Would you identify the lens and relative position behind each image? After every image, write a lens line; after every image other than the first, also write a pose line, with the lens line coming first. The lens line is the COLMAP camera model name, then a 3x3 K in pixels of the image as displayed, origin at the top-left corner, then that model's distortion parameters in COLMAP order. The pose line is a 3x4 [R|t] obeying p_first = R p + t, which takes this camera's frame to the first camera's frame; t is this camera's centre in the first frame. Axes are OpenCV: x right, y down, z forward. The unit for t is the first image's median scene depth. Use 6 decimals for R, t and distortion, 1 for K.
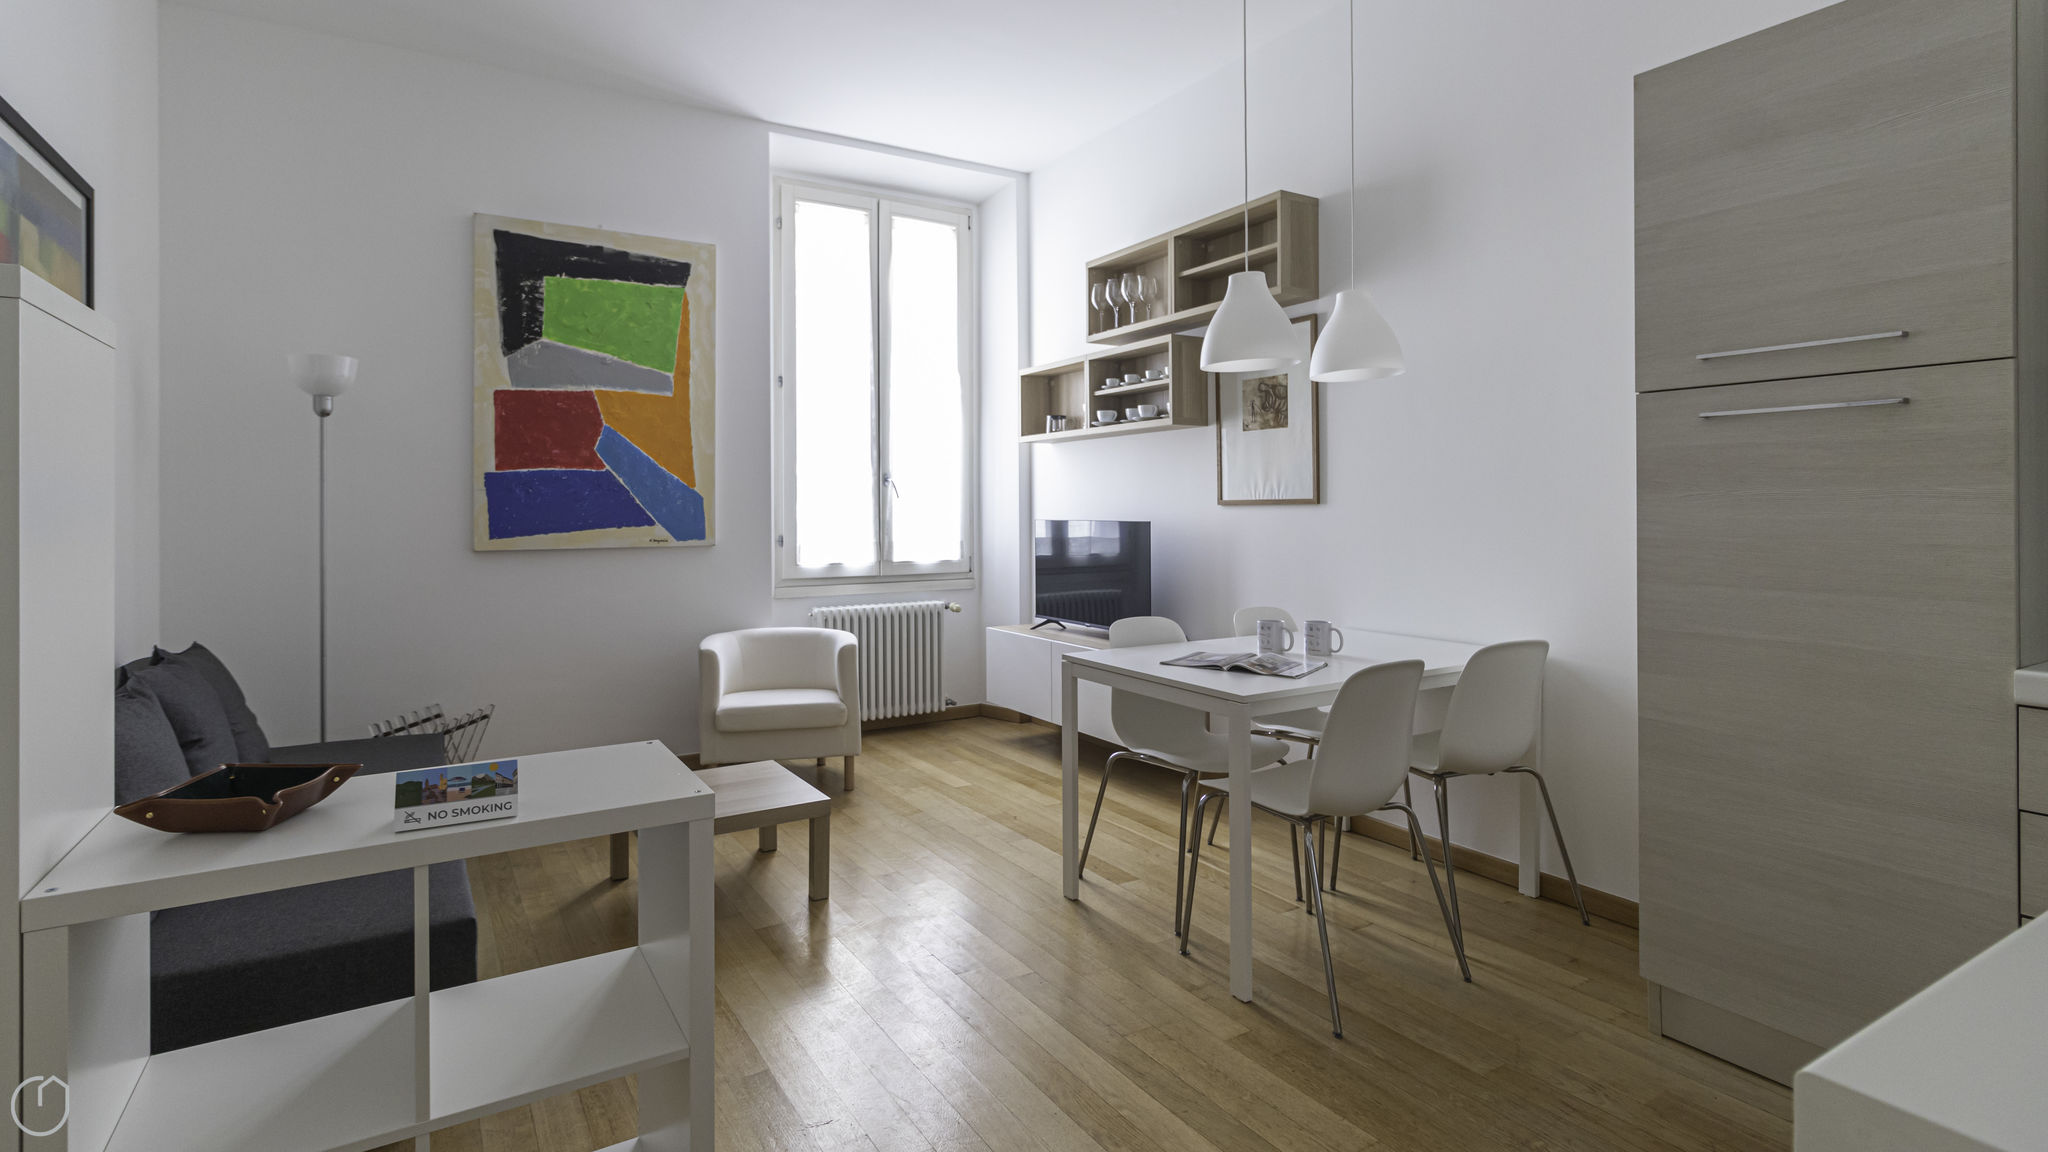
lens RADIAL K [[952.8, 0, 1003.1], [0, 952.8, 502.6], [0, 0, 1]] dist [-0.000112, 0.002719]
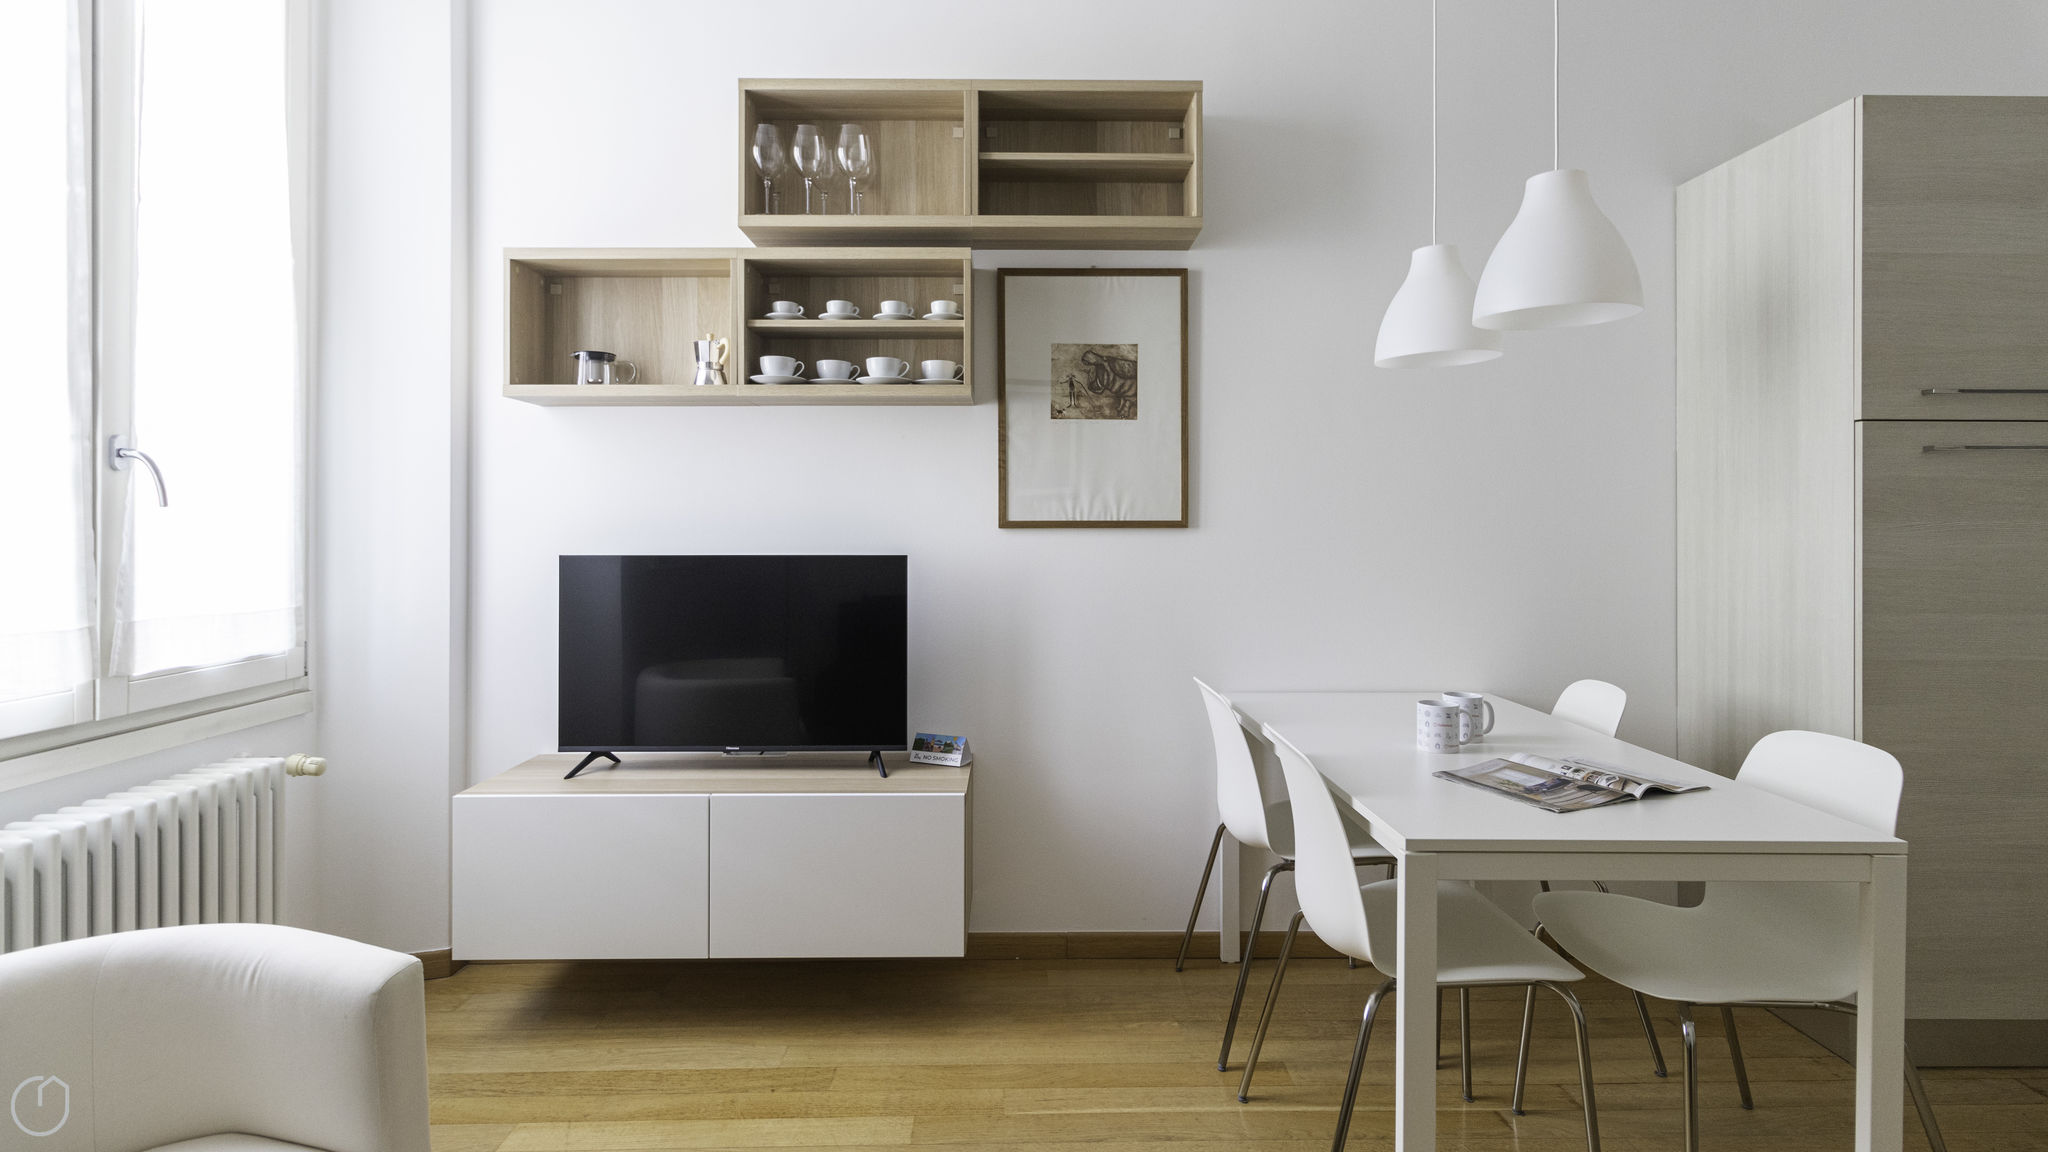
lens RADIAL K [[952.8, 0, 1028.0], [0, 952.8, 515.4], [0, 0, 1]] dist [-0.000112, 0.002719]
pose [[0.512946, 0.012797, 0.858326, -0.320328], [-0.008547, 0.999915, -0.009800, -0.000107], [-0.858379, -0.002309, 0.513012, 0.643419]]
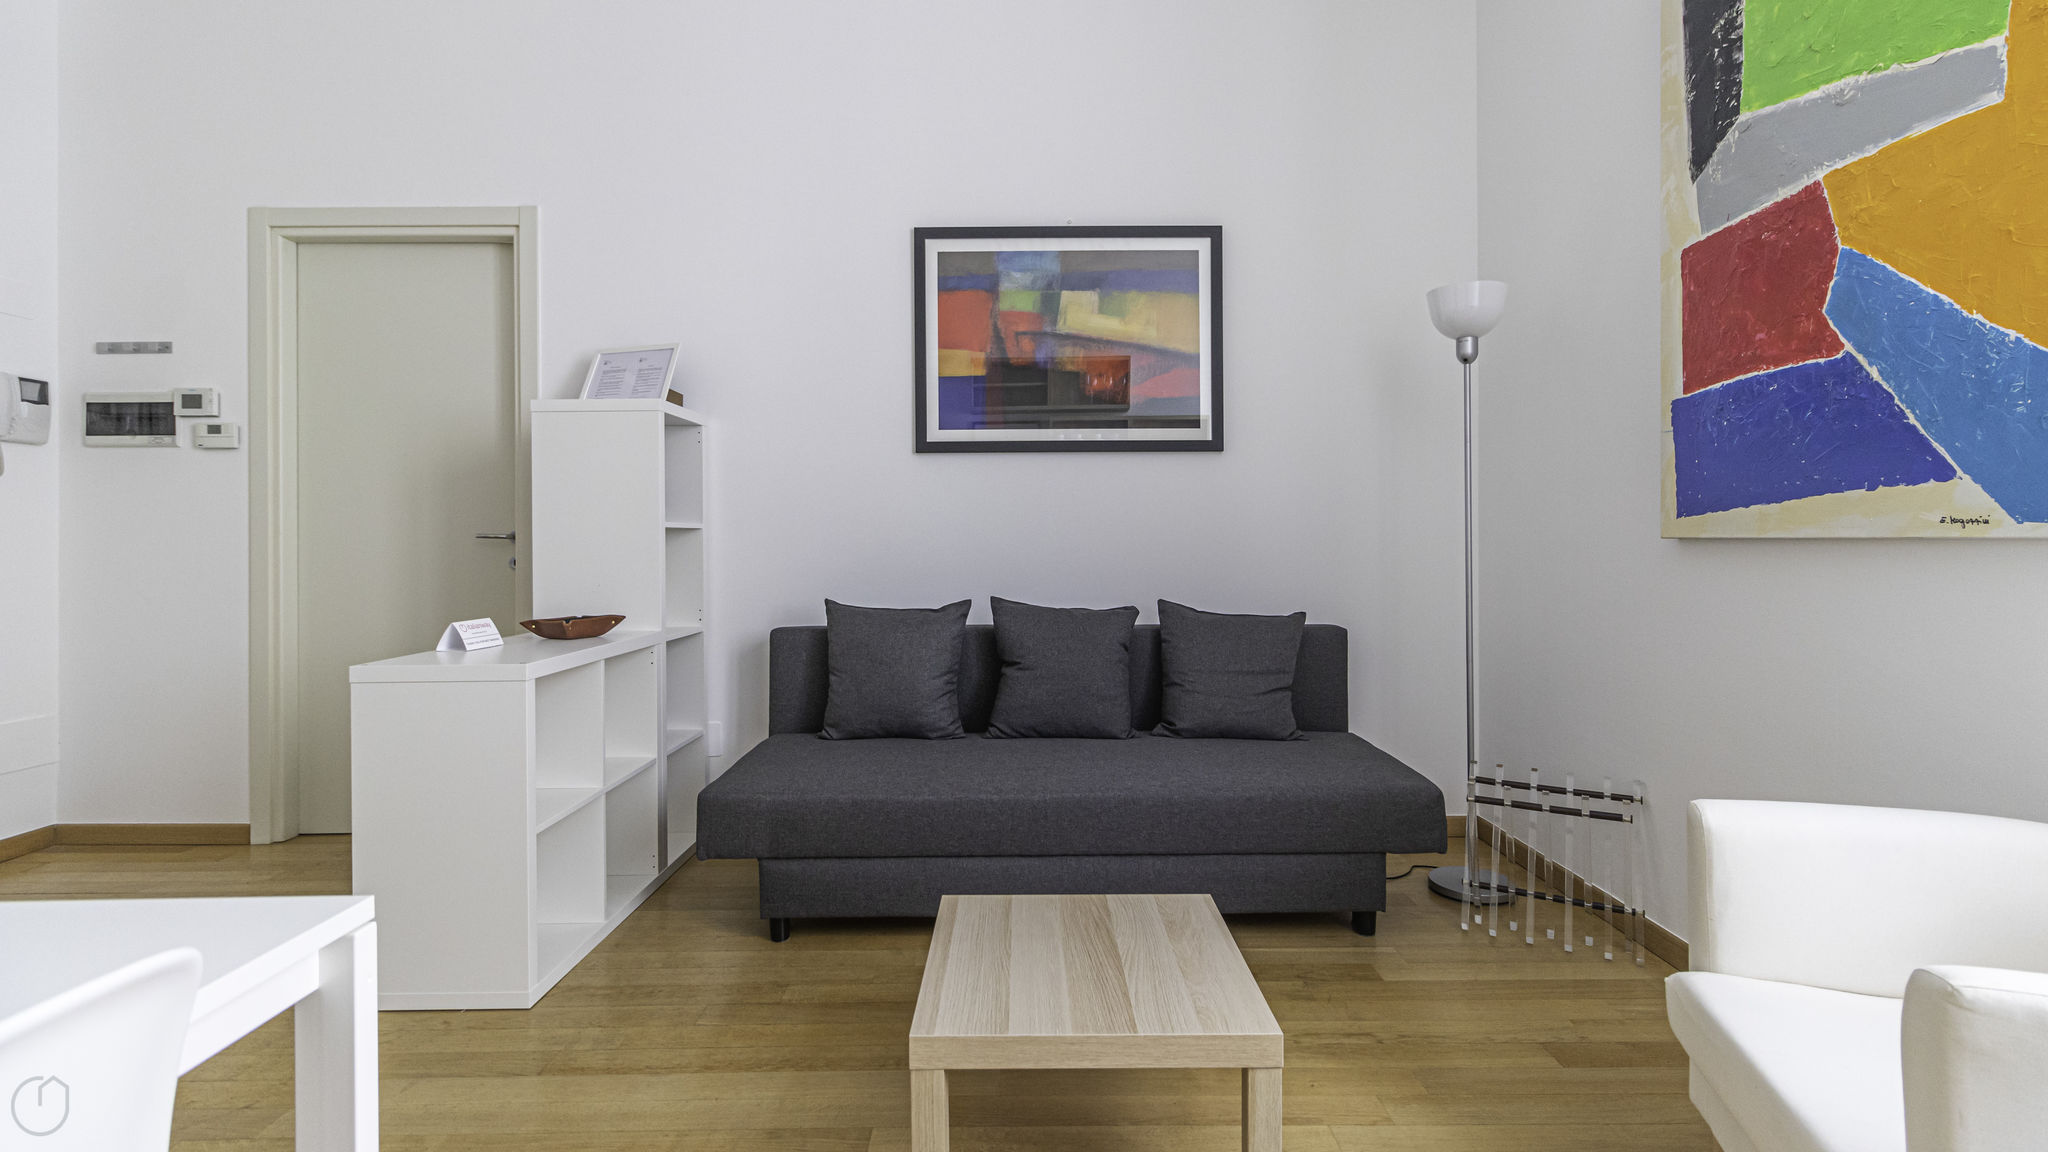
lens RADIAL K [[952.8, 0, 1025.9], [0, 952.8, 534.1], [0, 0, 1]] dist [-0.000112, 0.002719]
pose [[-0.526588, 0.005026, -0.850106, 0.136365], [0.013420, 0.999907, -0.002401, 0.042024], [0.850015, -0.012673, -0.526606, 0.913976]]
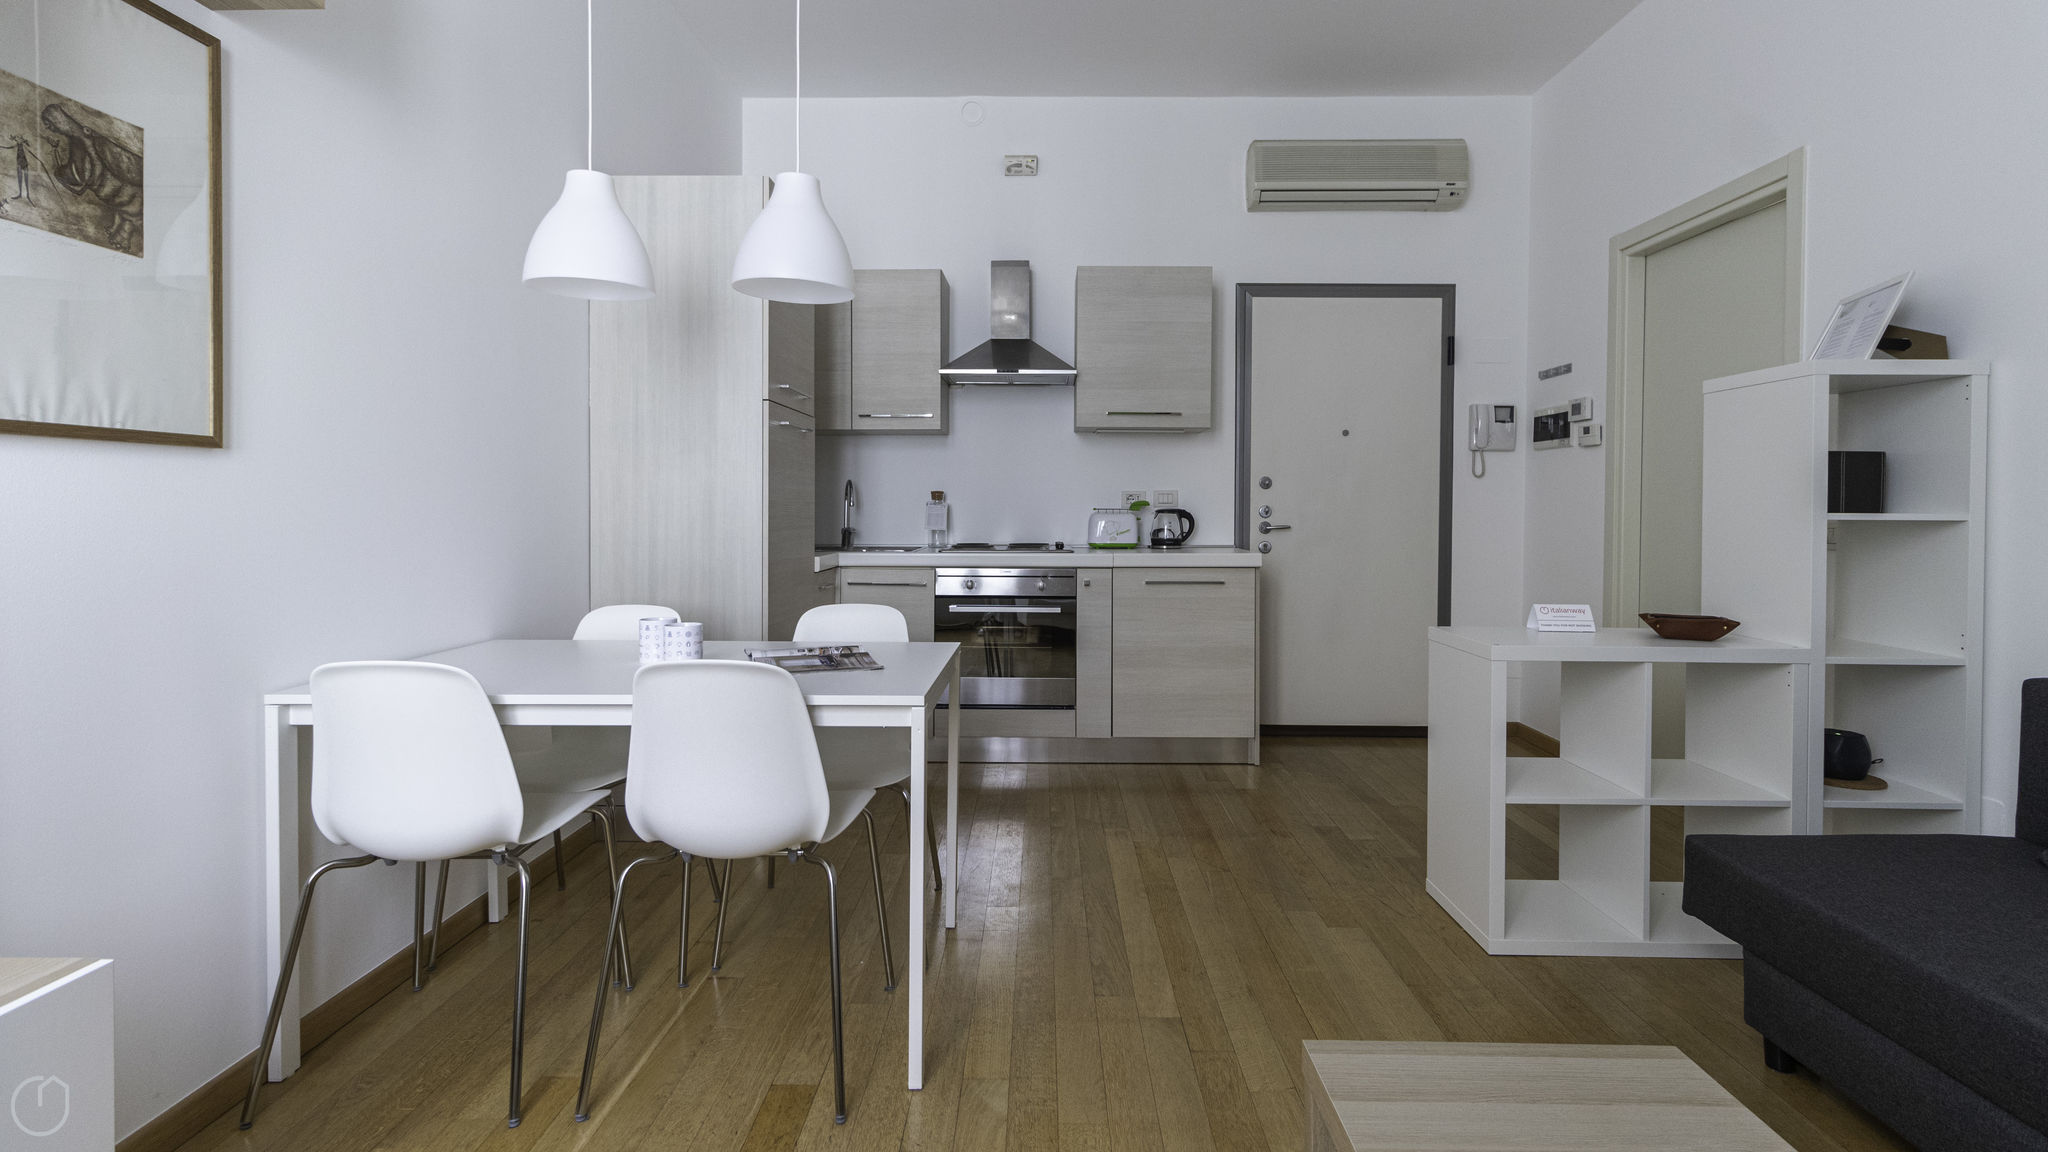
lens RADIAL K [[952.8, 0, 1028.6], [0, 952.8, 516.3], [0, 0, 1]] dist [-0.000112, 0.002719]
pose [[-0.839145, -0.003203, 0.543899, -0.229904], [-0.001603, 0.999993, 0.003416, 0.028654], [-0.543906, 0.001995, -0.839144, 1.039620]]
